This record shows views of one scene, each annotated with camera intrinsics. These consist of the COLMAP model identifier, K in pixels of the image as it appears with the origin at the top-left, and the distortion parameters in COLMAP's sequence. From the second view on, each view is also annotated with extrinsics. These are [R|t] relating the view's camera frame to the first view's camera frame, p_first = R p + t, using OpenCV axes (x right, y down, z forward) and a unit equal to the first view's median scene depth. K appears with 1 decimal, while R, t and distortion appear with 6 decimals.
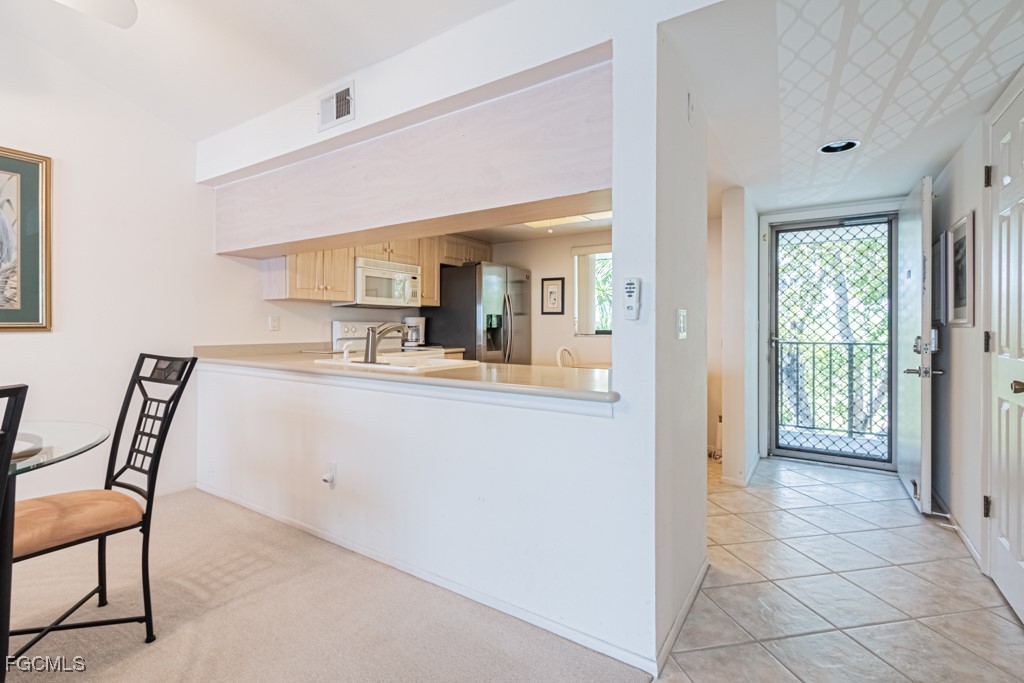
lens RADIAL K [[470.7, 0, 487.9], [0, 470.7, 328.1], [0, 0, 1]] dist [0.005794, -0.002003]
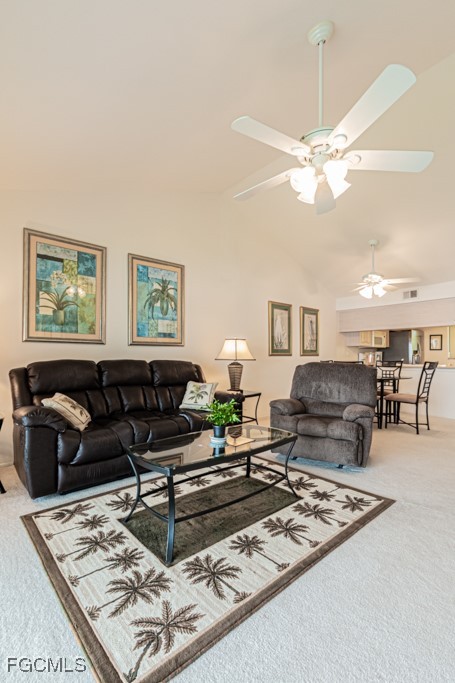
lens RADIAL K [[313.9, 0, 219.2], [0, 313.9, 354.5], [0, 0, 1]] dist [0.005794, -0.002003]
pose [[0.968059, -0.002238, -0.250713, -0.479797], [-0.001690, 0.999879, -0.015453, 0.019240], [0.250717, 0.015384, 0.967938, -0.736818]]
